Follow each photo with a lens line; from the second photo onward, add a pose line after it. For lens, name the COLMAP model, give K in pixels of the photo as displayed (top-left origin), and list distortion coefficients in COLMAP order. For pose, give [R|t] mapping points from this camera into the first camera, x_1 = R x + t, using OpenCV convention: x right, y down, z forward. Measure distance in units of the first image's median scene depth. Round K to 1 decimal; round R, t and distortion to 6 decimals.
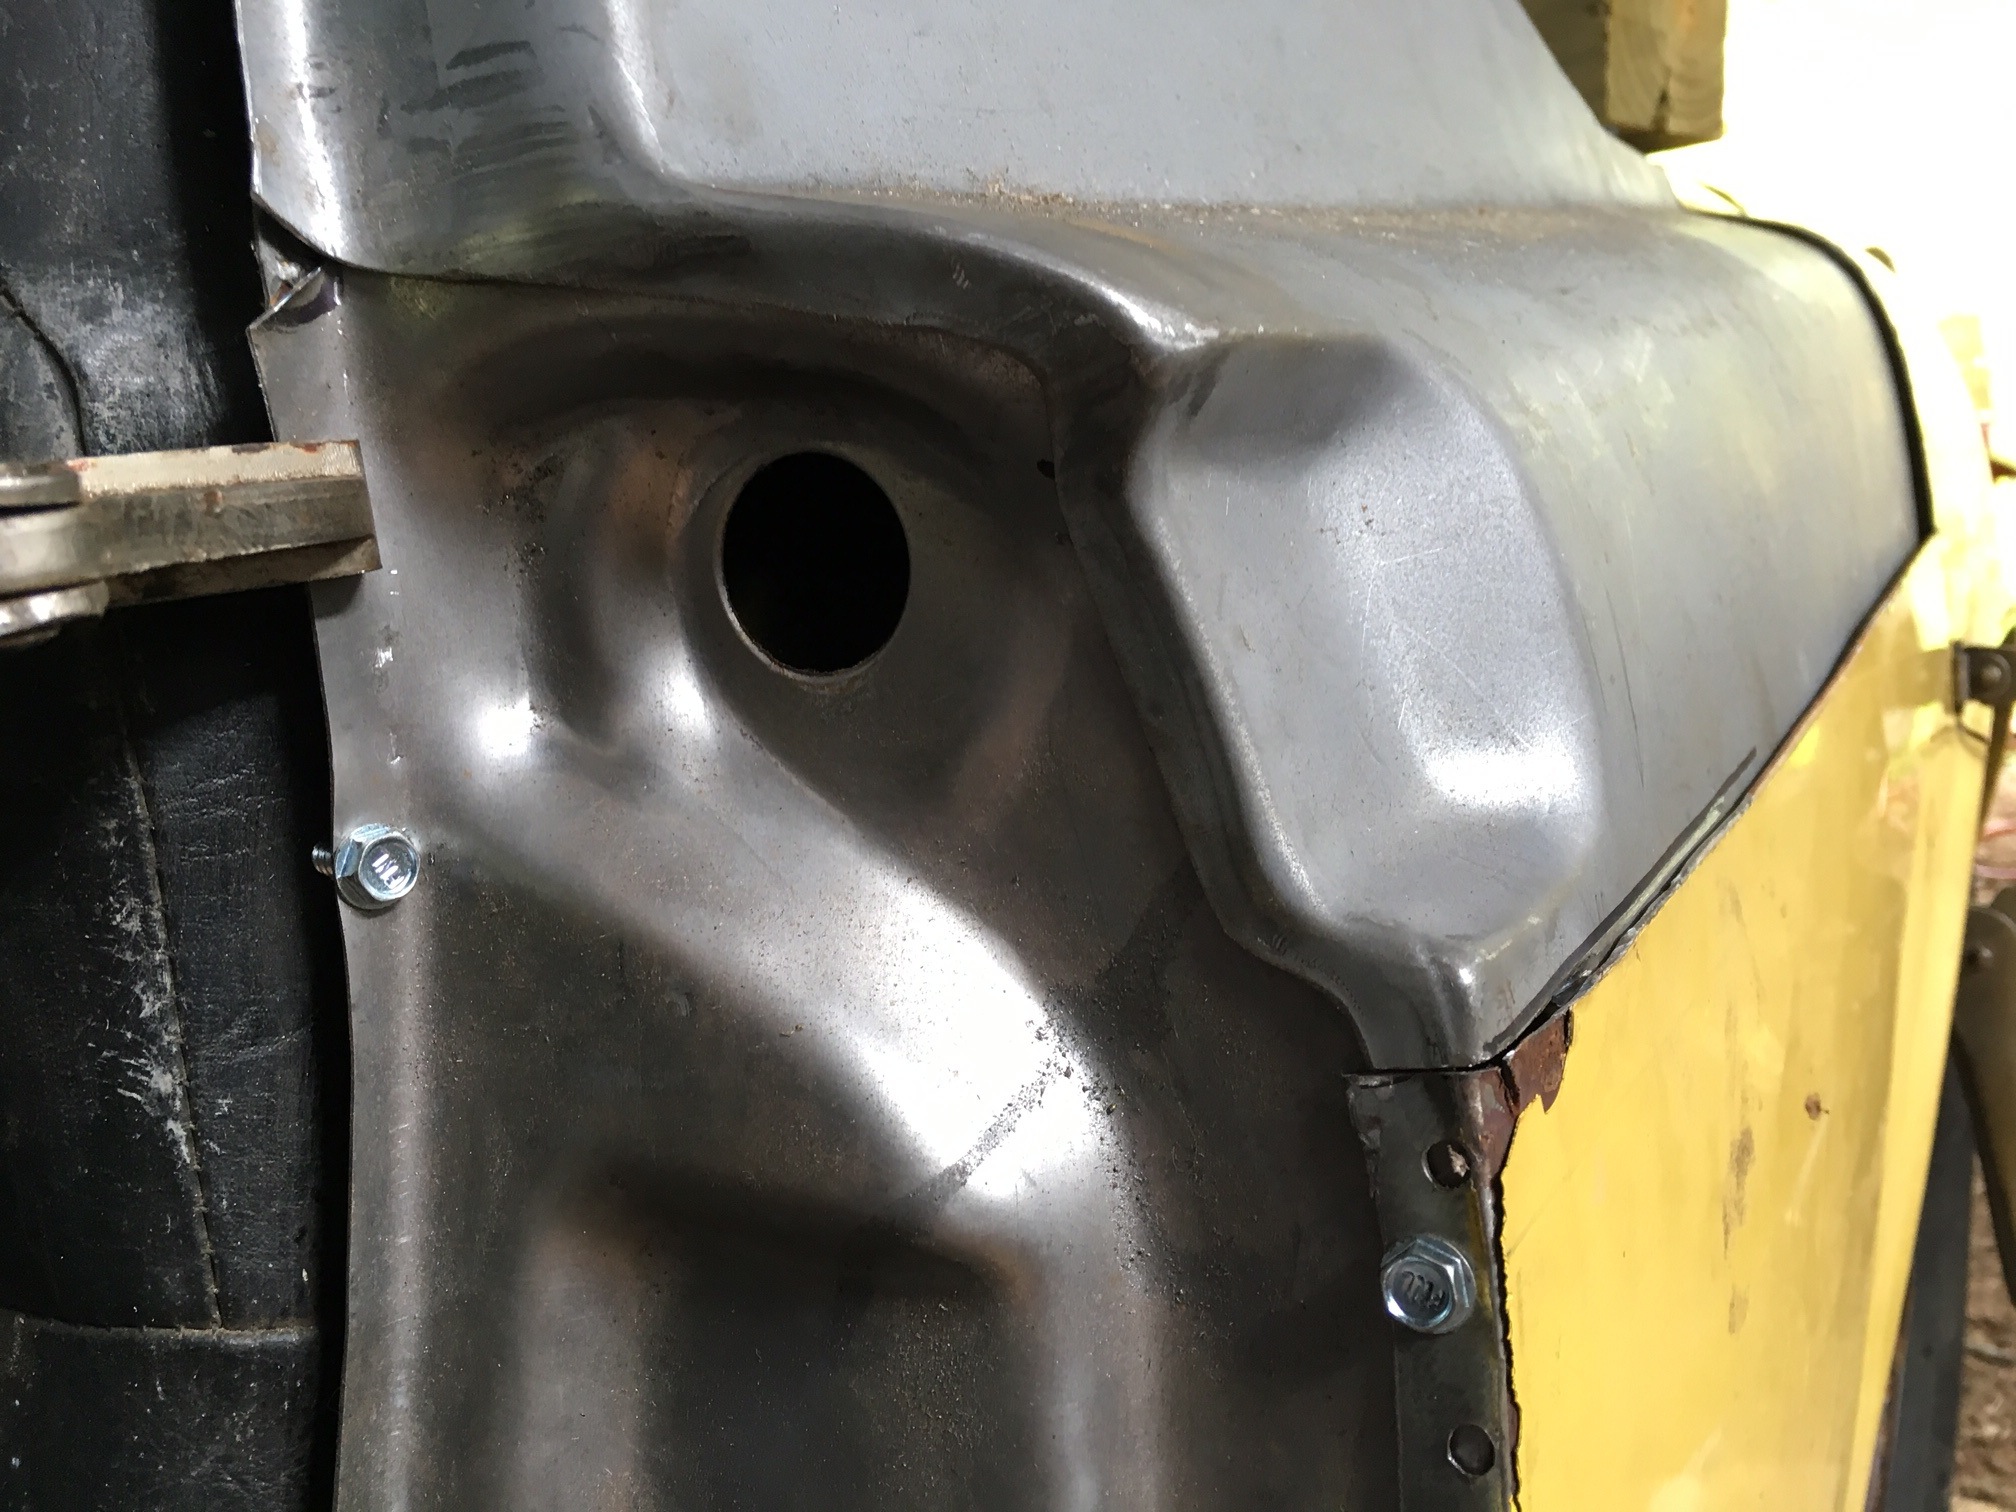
lens RADIAL K [[1707.5, 0, 1008.0], [0, 1707.5, 756.0], [0, 0, 1]] dist [0.081257, -0.133178]
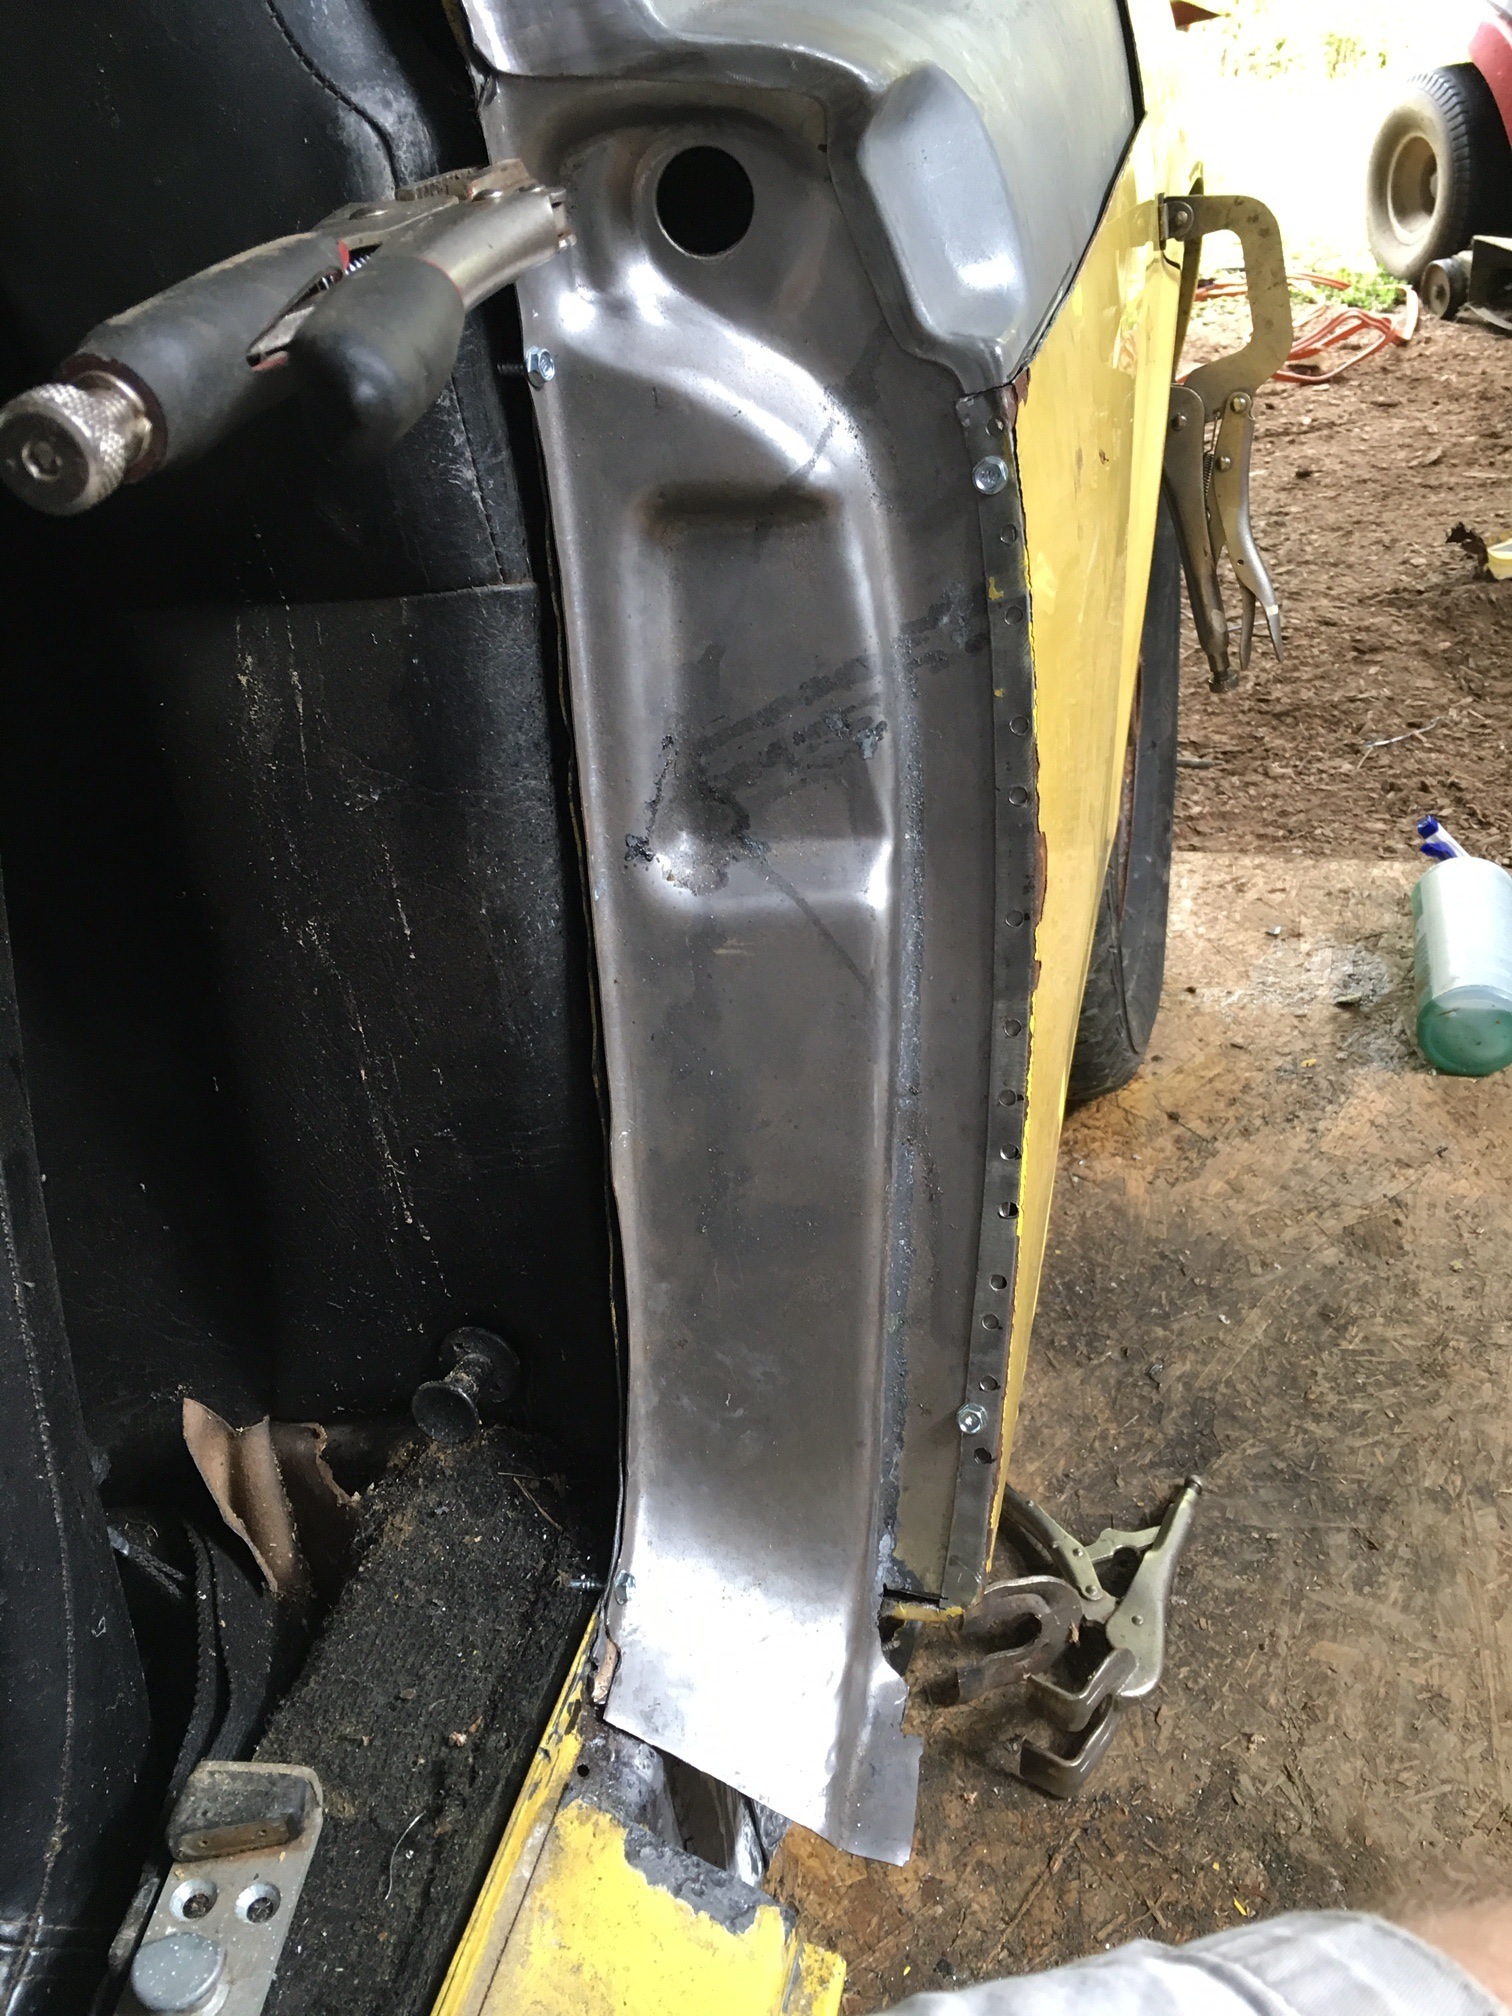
lens RADIAL K [[1707.5, 0, 740.6], [0, 1707.5, 1009.4], [0, 0, 1]] dist [0.081257, -0.133178]
pose [[0.955686, -0.195109, 0.220449, -0.785661], [0.110420, 0.931735, 0.345943, 0.098358], [-0.272896, -0.306271, 0.911990, -1.421776]]
